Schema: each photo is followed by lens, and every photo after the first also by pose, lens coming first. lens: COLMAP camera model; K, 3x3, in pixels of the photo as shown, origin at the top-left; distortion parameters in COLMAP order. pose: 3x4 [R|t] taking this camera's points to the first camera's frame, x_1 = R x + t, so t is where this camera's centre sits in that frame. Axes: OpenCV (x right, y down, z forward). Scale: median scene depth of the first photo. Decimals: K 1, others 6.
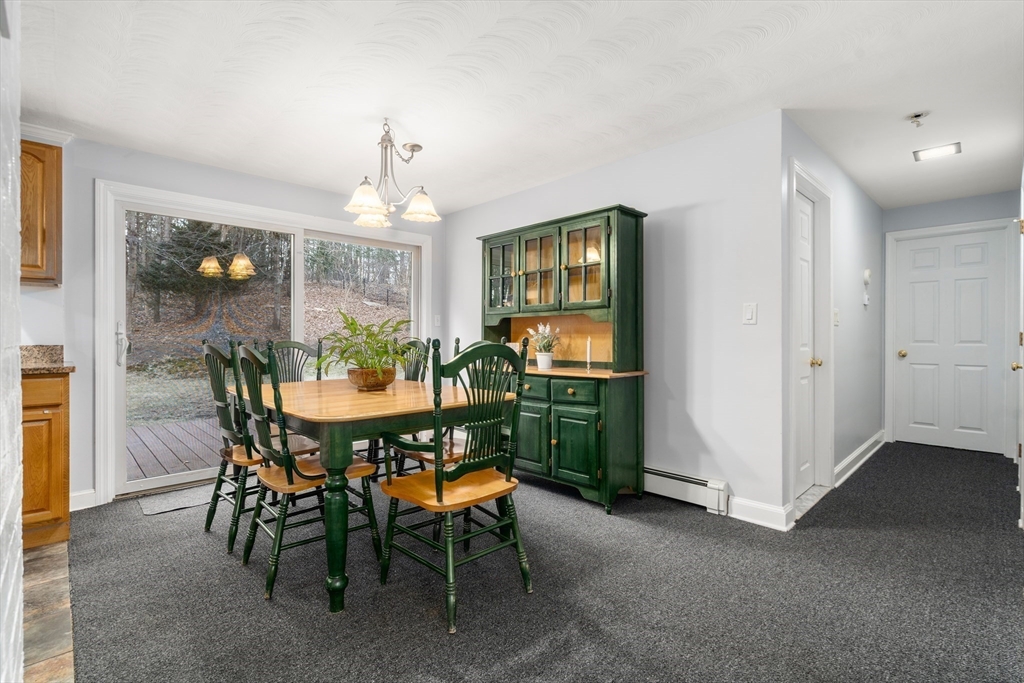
lens RADIAL K [[471.7, 0, 512.0], [0, 471.7, 341.5], [0, 0, 1]] dist [0.000059, 0.000147]
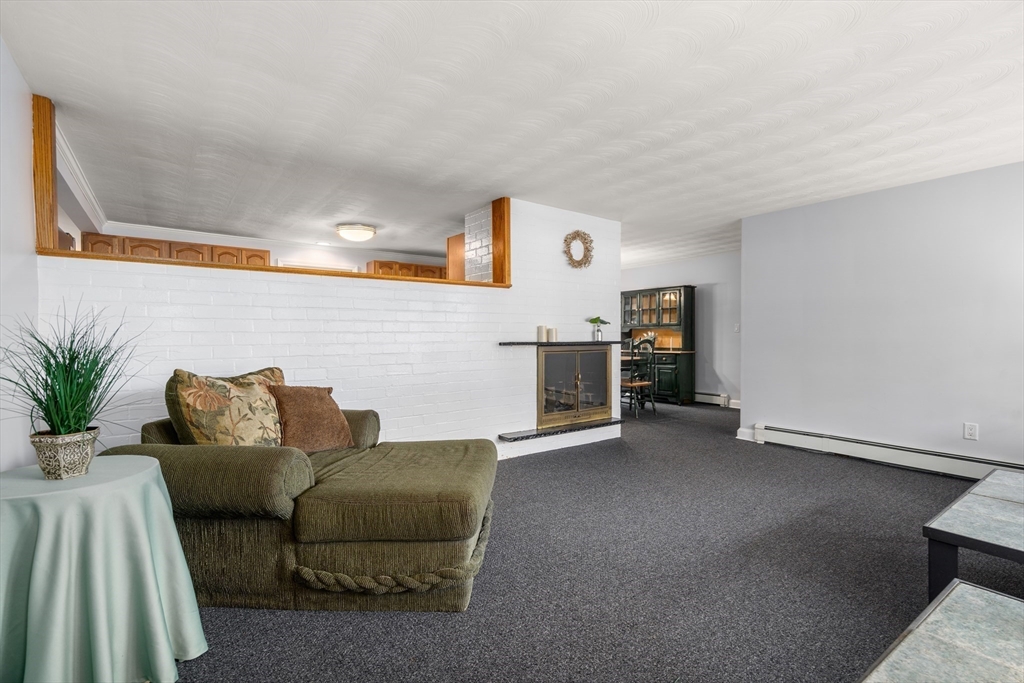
lens RADIAL K [[471.7, 0, 512.0], [0, 471.7, 341.5], [0, 0, 1]] dist [0.000059, 0.000147]
pose [[0.990496, 0.001571, -0.137534, -0.316529], [-0.000907, 0.999988, 0.004888, 0.001369], [0.137540, -0.004716, 0.990485, -1.515584]]
